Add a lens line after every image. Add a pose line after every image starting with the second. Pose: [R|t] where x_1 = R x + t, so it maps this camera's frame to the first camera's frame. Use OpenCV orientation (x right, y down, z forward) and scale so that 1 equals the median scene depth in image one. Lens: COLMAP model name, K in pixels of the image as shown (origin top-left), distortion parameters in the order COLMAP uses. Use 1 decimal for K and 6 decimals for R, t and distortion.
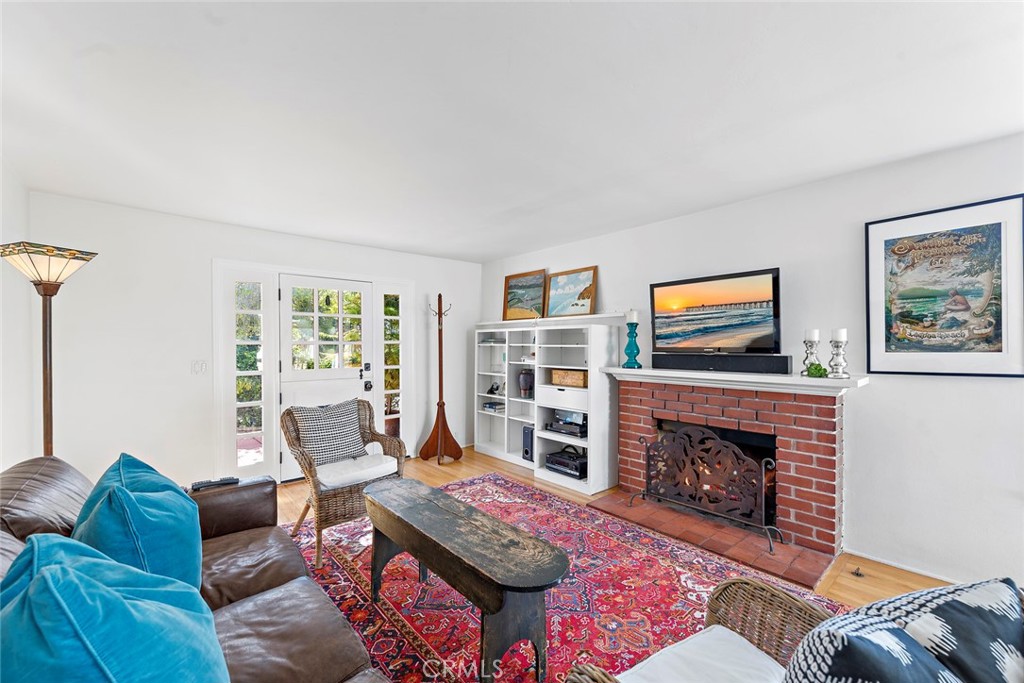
lens RADIAL K [[420.3, 0, 510.8], [0, 420.3, 342.3], [0, 0, 1]] dist [0.000849, 0.000115]
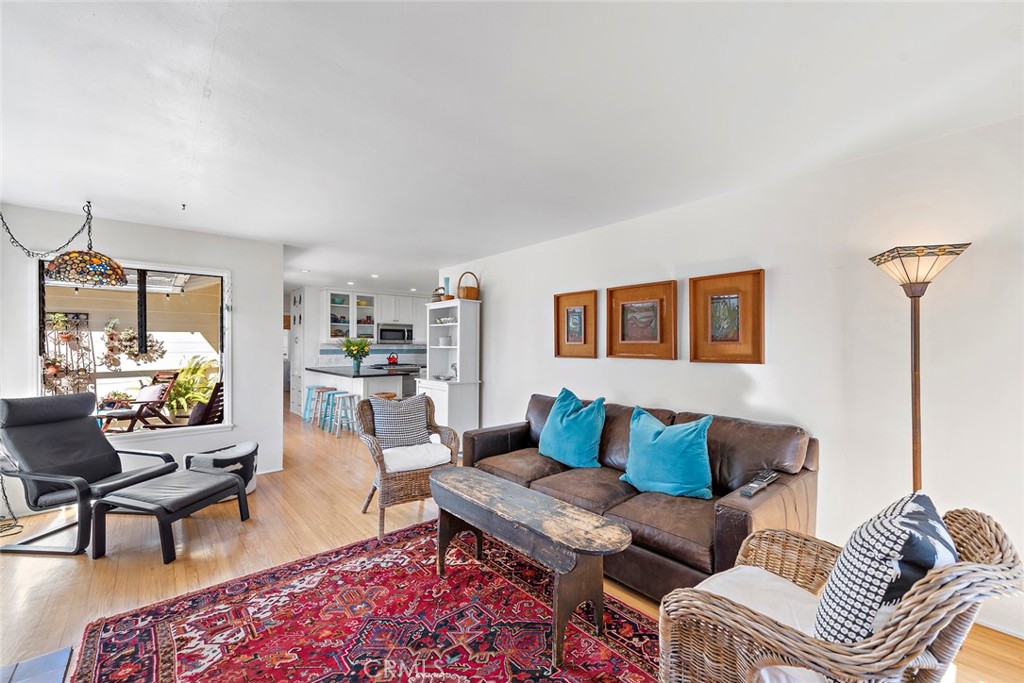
lens RADIAL K [[420.3, 0, 511.3], [0, 420.3, 342.5], [0, 0, 1]] dist [0.000849, 0.000115]
pose [[-0.999982, 0.000841, 0.005902, -0.161577], [0.000783, 0.999952, -0.009756, 0.006148], [-0.005910, -0.009751, -0.999935, 2.185908]]
